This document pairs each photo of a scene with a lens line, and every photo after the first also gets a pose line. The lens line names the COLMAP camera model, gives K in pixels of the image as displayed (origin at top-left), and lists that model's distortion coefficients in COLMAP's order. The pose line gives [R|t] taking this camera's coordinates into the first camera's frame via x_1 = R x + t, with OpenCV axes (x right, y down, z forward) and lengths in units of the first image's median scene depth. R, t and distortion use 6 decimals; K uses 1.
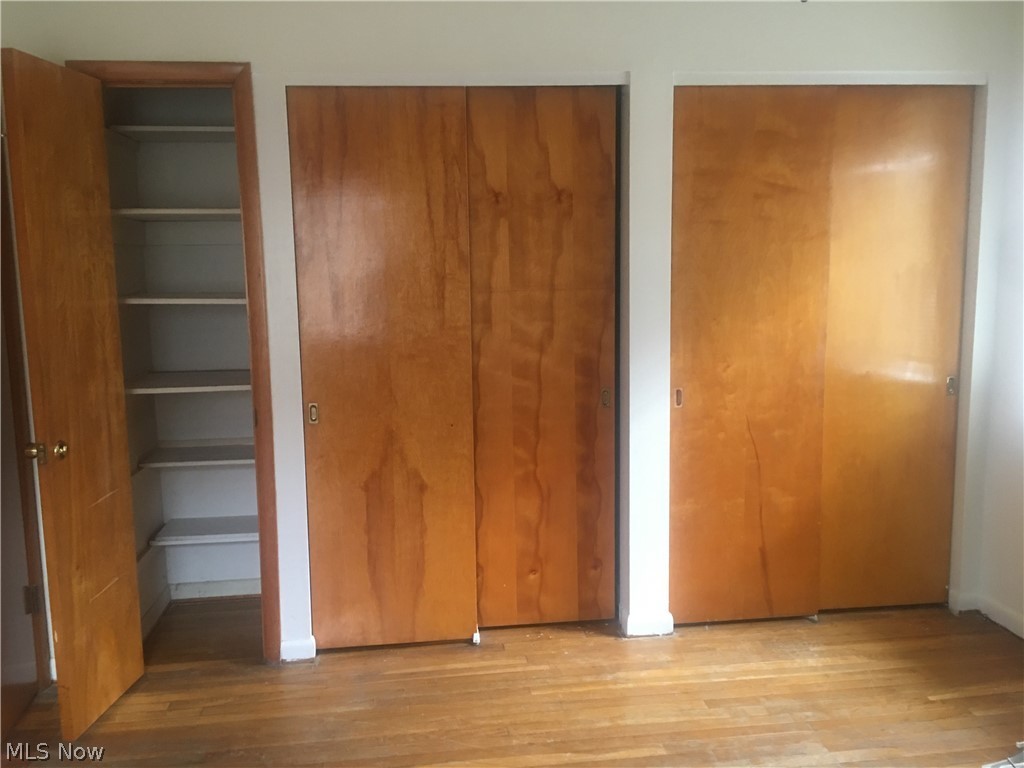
lens RADIAL K [[877.0, 0, 510.7], [0, 877.0, 376.1], [0, 0, 1]] dist [0.087257, -0.126445]
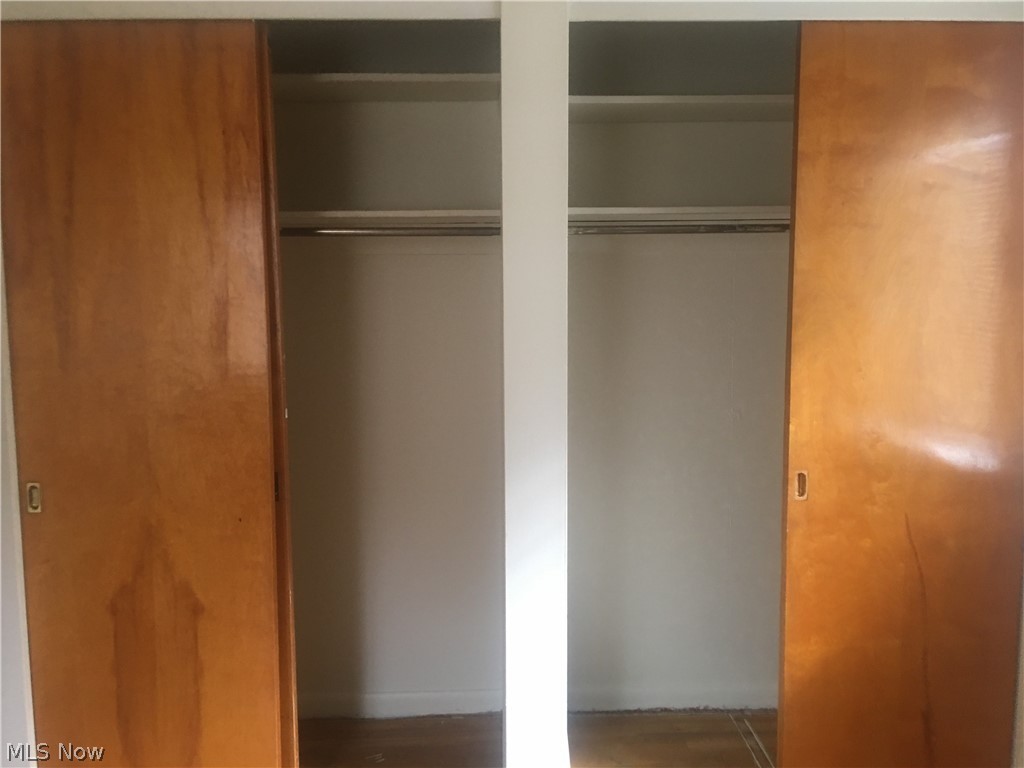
lens RADIAL K [[871.2, 0, 513.3], [0, 871.2, 381.9], [0, 0, 1]] dist [0.088994, -0.117754]
pose [[0.995833, 0.023699, -0.088063, 0.203950], [-0.025704, 0.999434, -0.021702, -0.042246], [0.087499, 0.023875, 0.995878, 0.343420]]
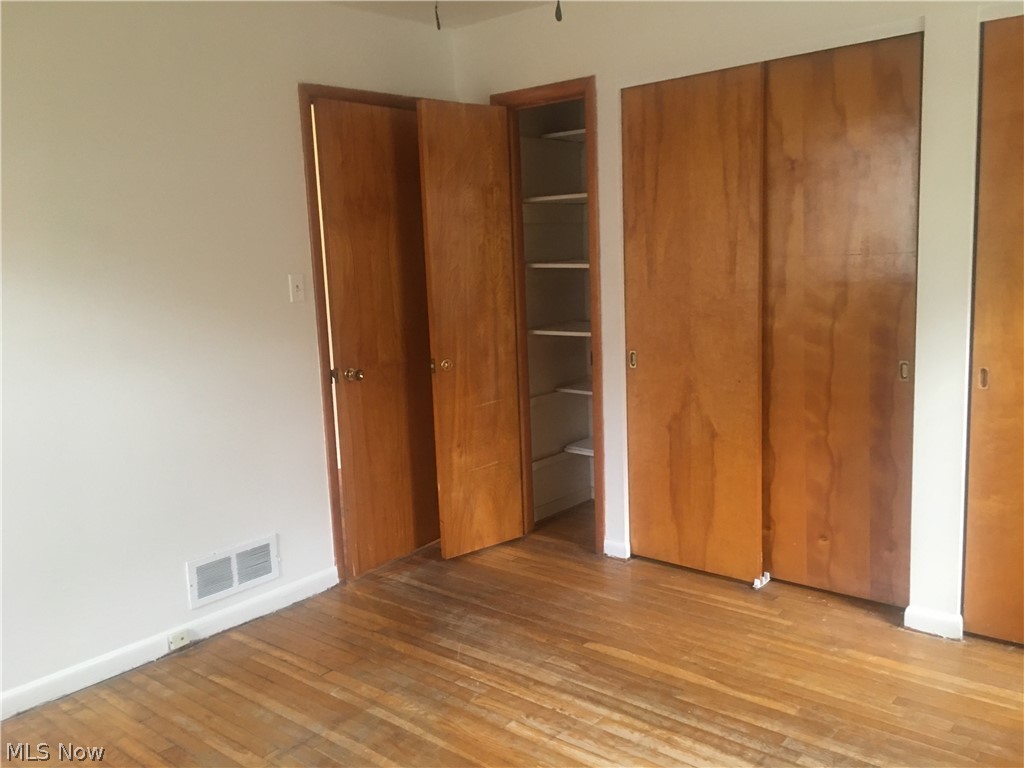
lens RADIAL K [[877.0, 0, 510.7], [0, 877.0, 376.1], [0, 0, 1]] dist [0.087257, -0.126445]
pose [[0.674829, 0.097003, -0.731571, 0.543898], [-0.068272, 0.995278, 0.068993, -0.006525], [0.734809, 0.003388, 0.678265, 0.058532]]
